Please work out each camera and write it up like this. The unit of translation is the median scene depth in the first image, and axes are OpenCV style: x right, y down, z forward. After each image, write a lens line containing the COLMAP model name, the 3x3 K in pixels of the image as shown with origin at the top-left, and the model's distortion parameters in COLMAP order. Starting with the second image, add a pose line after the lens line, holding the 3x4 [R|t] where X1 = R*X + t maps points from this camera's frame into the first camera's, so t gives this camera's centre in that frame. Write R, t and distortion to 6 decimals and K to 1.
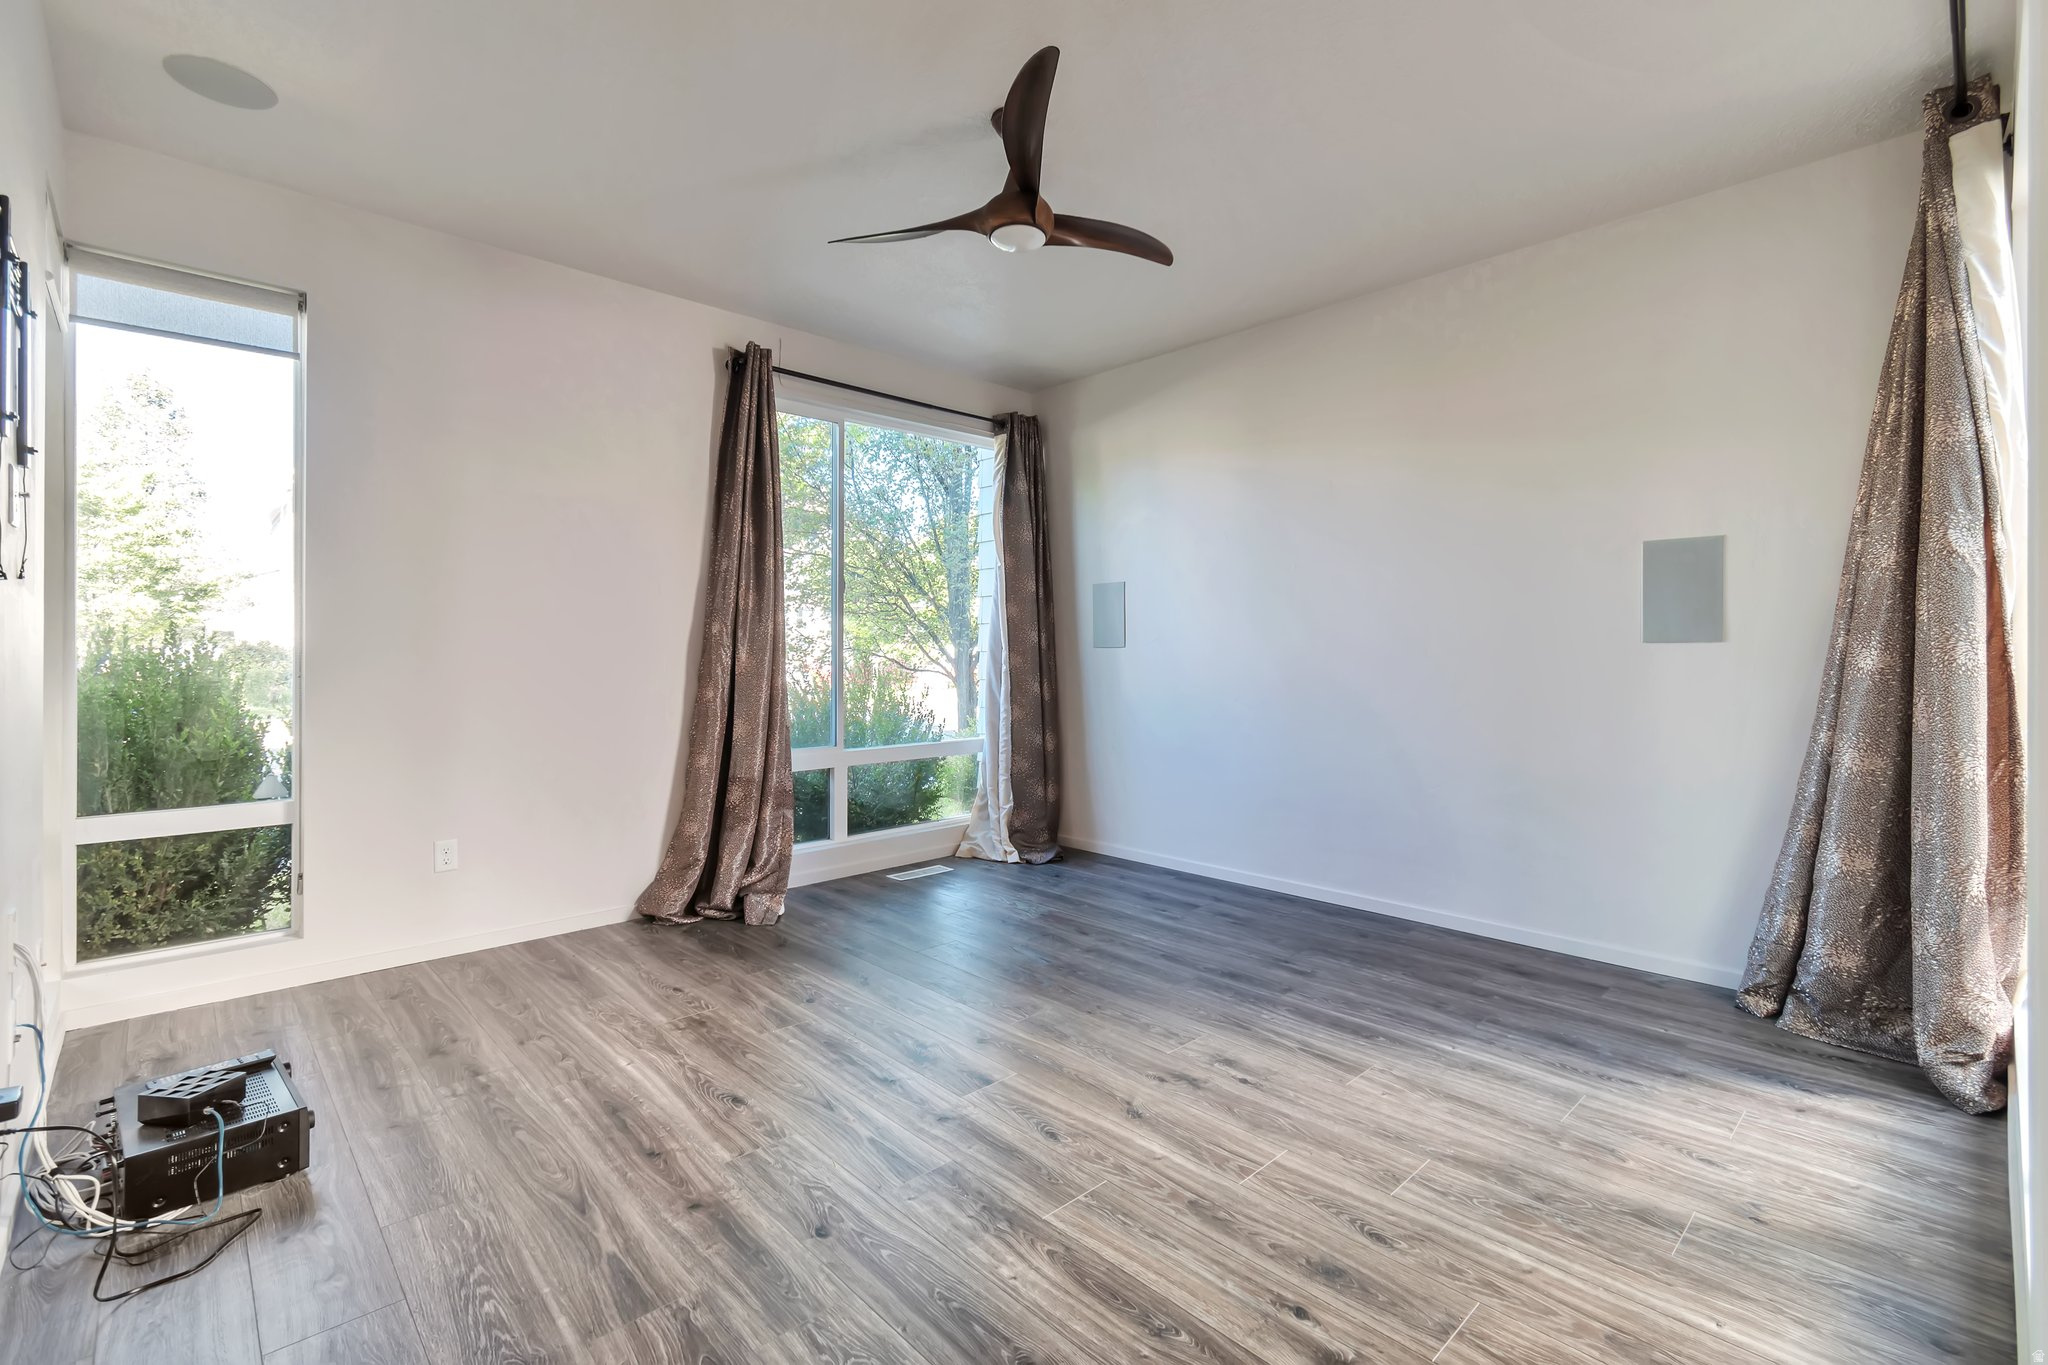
lens RADIAL K [[908.4, 0, 1036.3], [0, 908.4, 653.8], [0, 0, 1]] dist [0.000351, 0.000057]
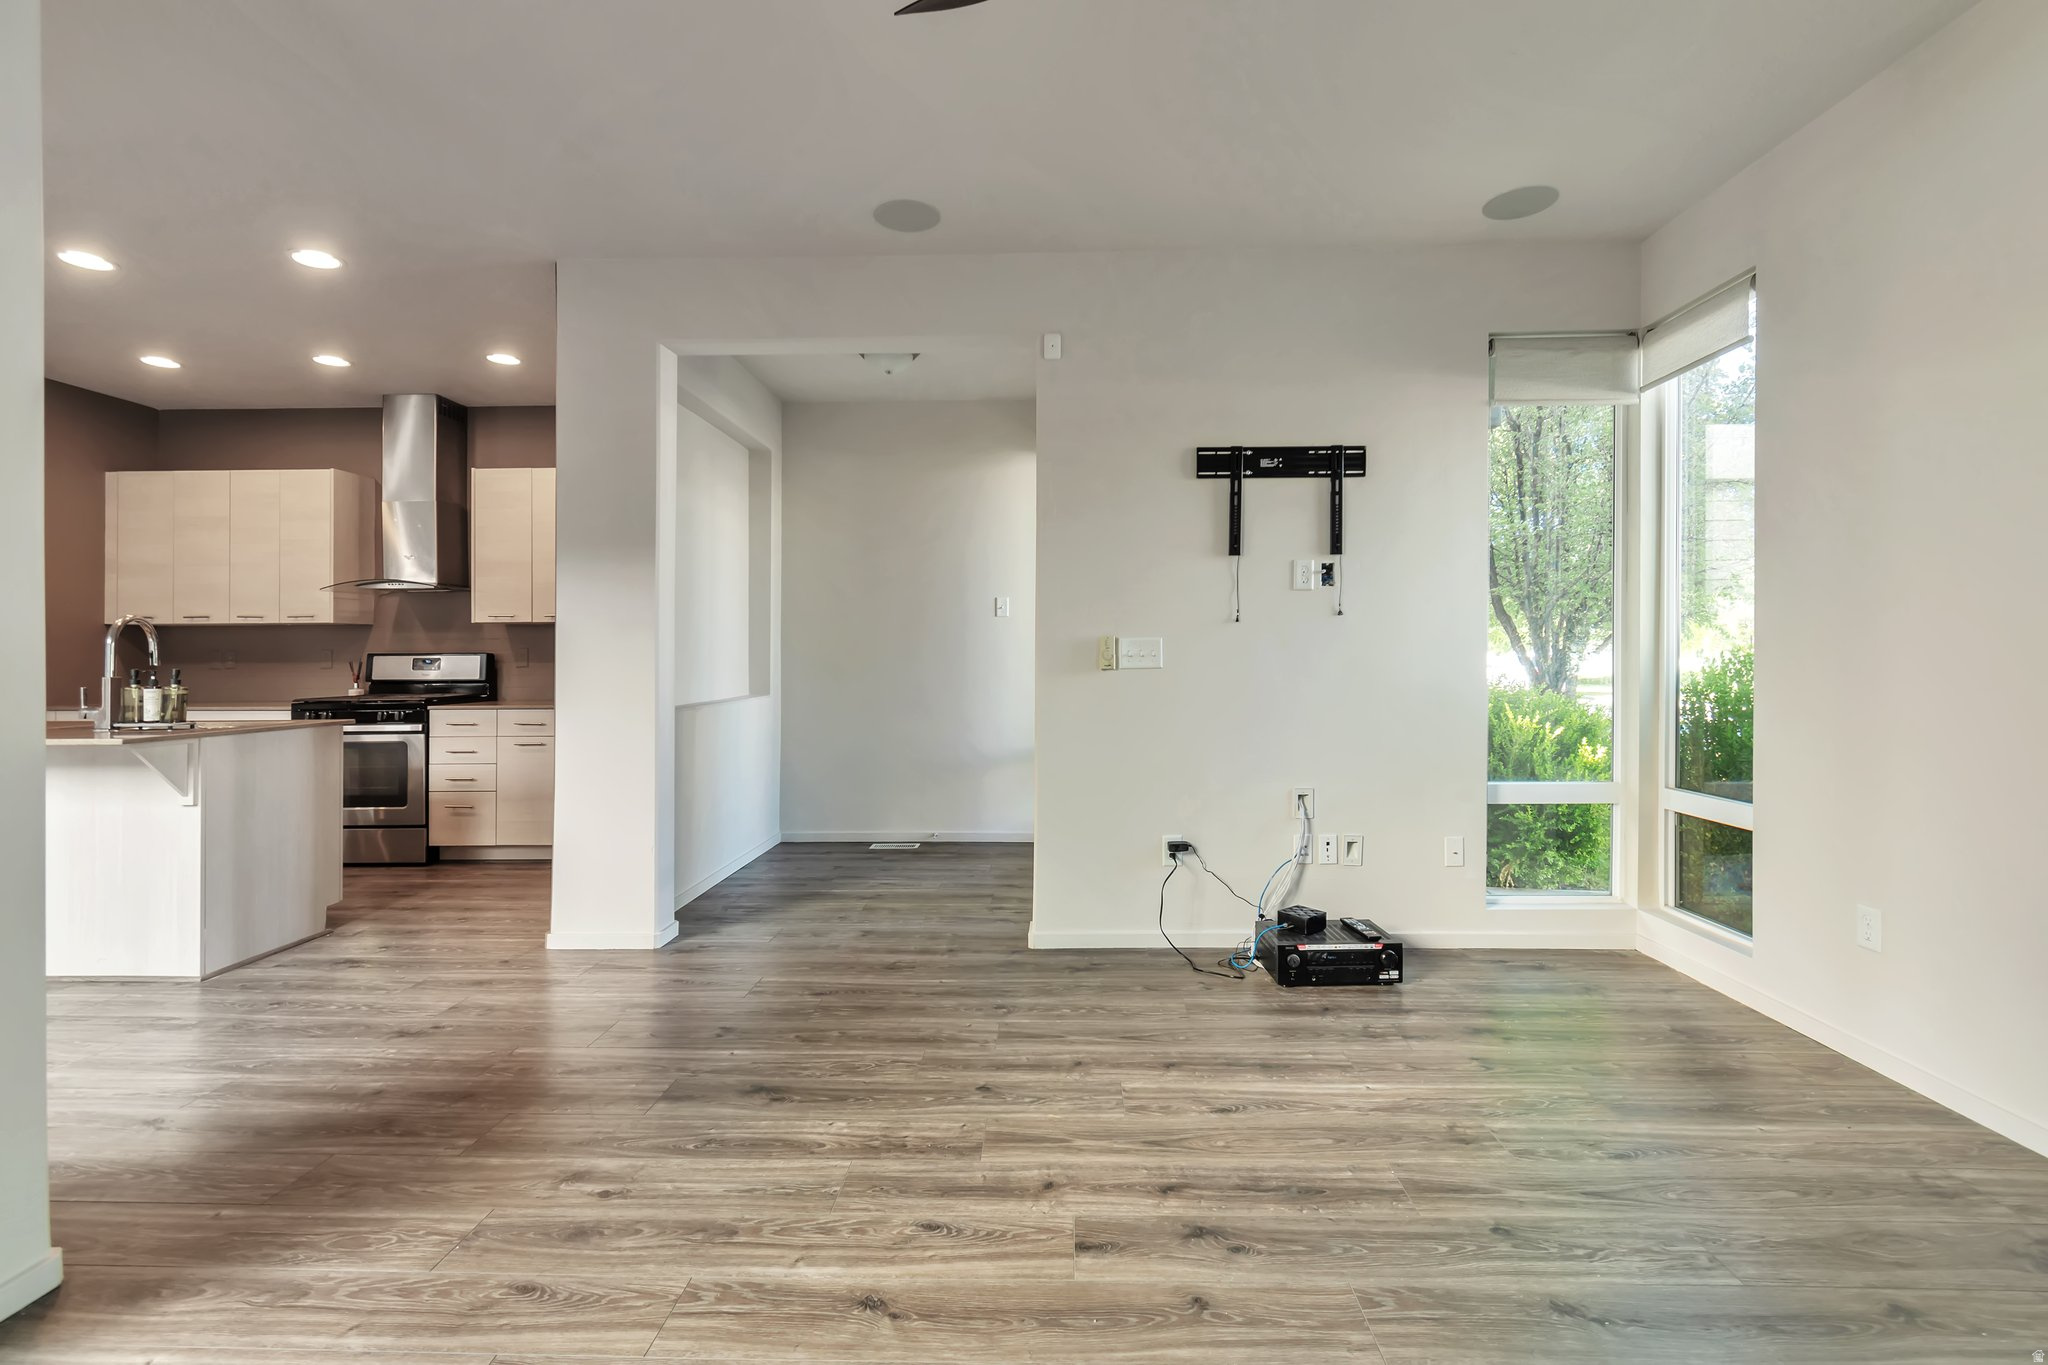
lens RADIAL K [[908.4, 0, 1026.5], [0, 908.4, 660.8], [0, 0, 1]] dist [0.000351, 0.000057]
pose [[-0.716251, 0.007443, -0.697803, 0.616998], [0.004969, 0.999972, 0.005566, 0.001959], [0.697825, 0.000519, -0.716268, 1.912877]]
